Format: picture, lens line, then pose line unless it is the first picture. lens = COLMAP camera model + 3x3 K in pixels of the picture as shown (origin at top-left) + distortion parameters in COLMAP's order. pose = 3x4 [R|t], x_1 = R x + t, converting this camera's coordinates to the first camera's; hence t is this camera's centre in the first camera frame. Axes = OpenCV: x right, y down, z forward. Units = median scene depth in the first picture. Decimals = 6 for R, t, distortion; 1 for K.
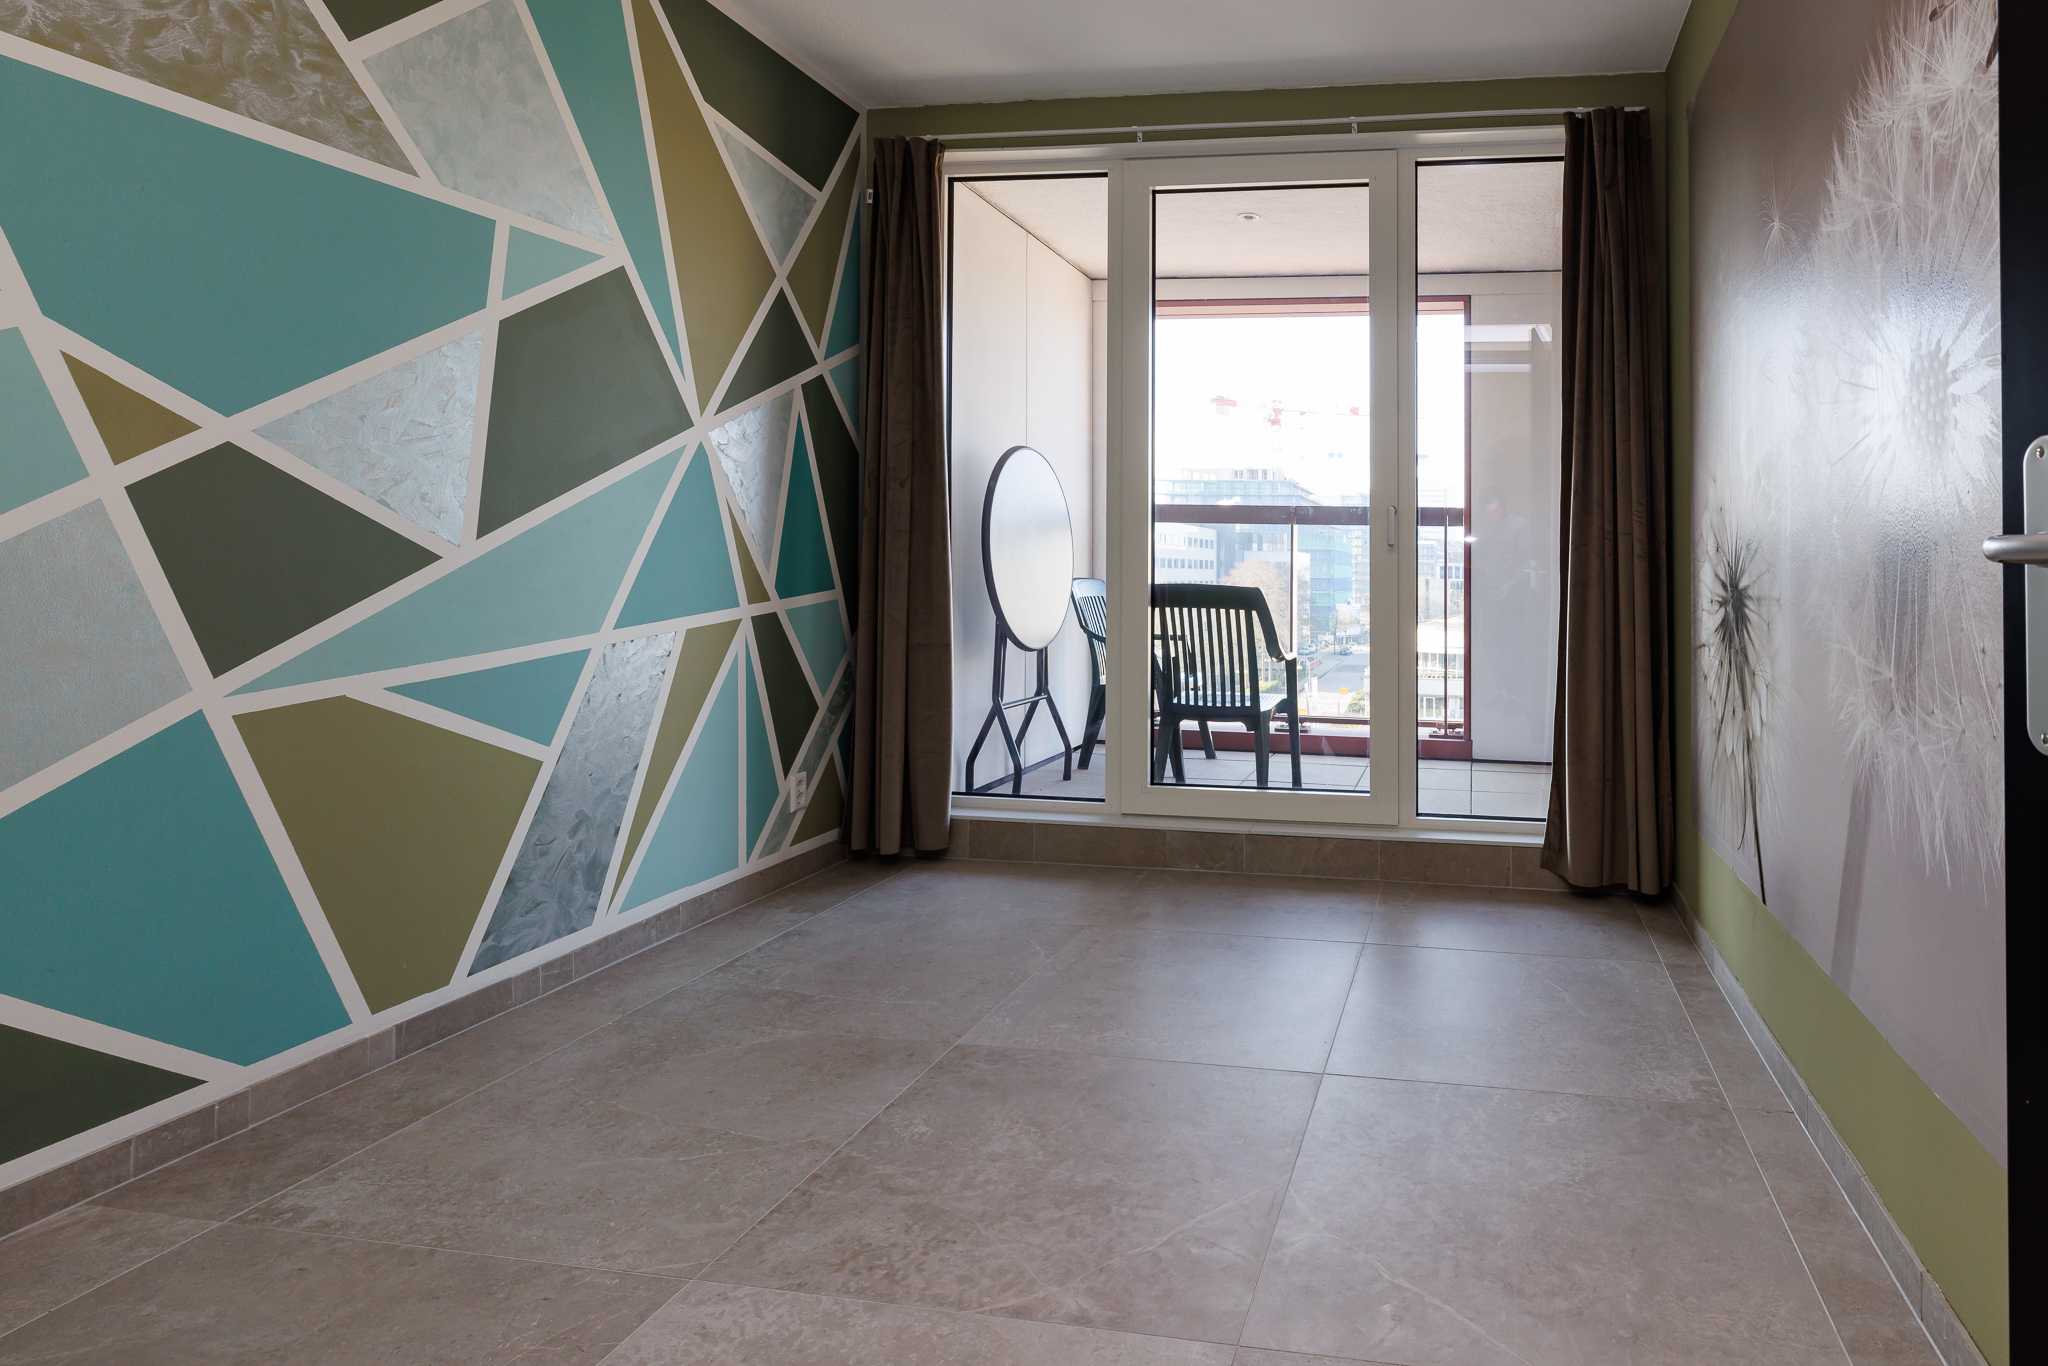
lens RADIAL K [[1062.3, 0, 1029.8], [0, 1062.3, 563.0], [0, 0, 1]] dist [-0.004548, 0.000142]
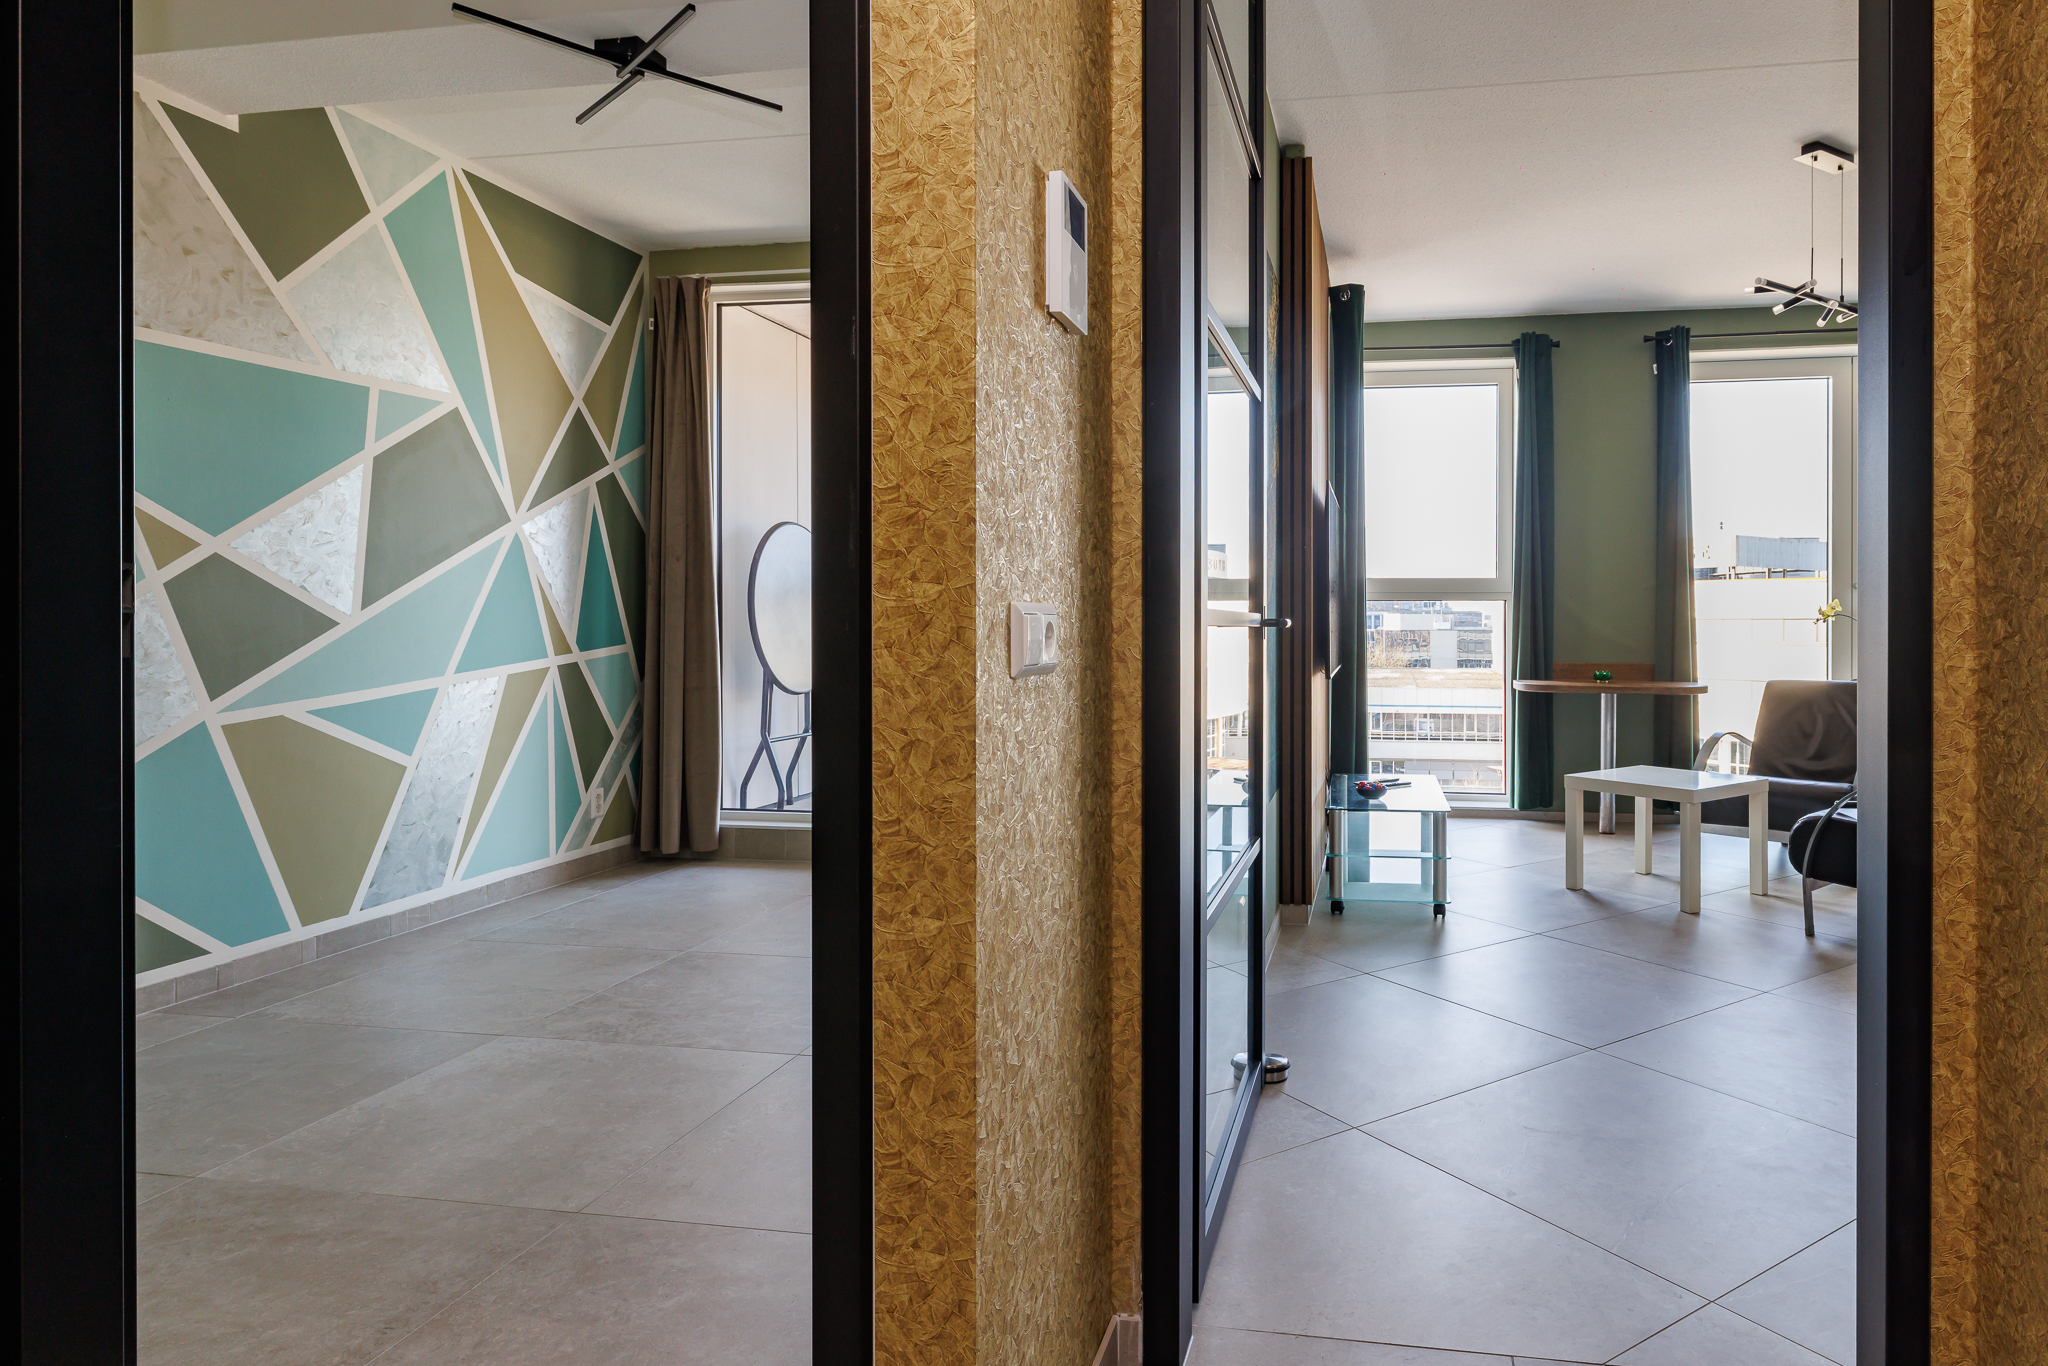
lens RADIAL K [[1857.8, 0, 1016.6], [0, 1857.8, 617.2], [0, 0, 1]] dist [0.000584, -0.005587]
pose [[0.997191, -0.013779, -0.073627, 0.467818], [0.013923, 0.999902, 0.001444, -0.003647], [0.073600, -0.002466, 0.997285, -1.228561]]
